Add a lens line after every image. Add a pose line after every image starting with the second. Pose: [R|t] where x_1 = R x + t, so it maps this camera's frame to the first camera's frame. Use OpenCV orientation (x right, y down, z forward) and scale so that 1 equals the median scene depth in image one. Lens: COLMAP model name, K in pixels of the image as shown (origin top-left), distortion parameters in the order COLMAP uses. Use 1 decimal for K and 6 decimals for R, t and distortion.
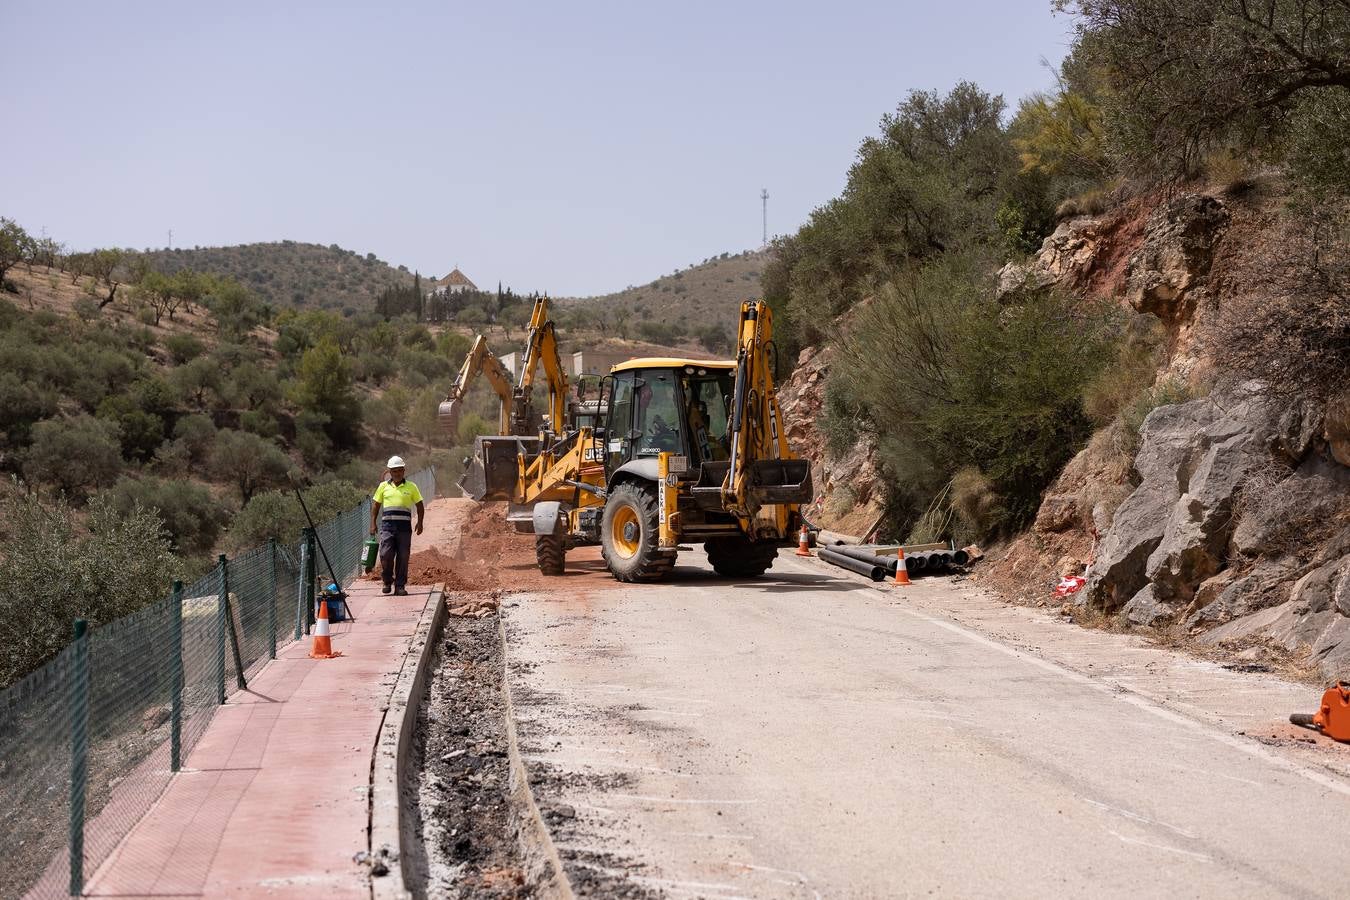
lens RADIAL K [[1238.4, 0, 704.8], [0, 1238.4, 448.1], [0, 0, 1]] dist [0.012122, 0.001302]
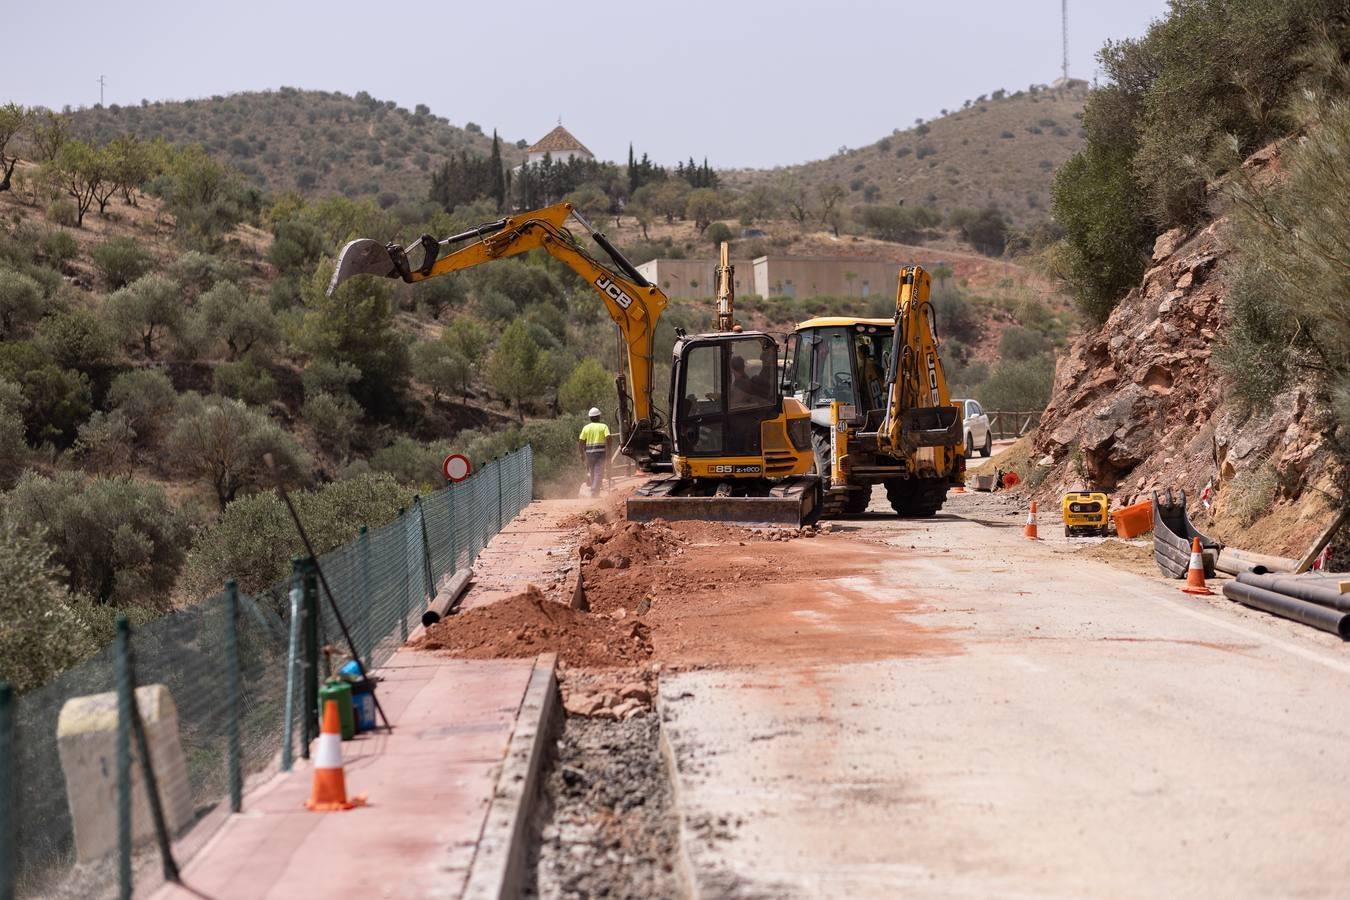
lens RADIAL K [[906.4, 0, 675.0], [0, 906.4, 461.4], [0, 0, 1]] dist [-0.007531, -0.000648]
pose [[0.999514, -0.016105, -0.026688, -0.135644], [0.016069, 0.999870, -0.001586, 0.023236], [0.026710, 0.001156, 0.999643, 0.560169]]
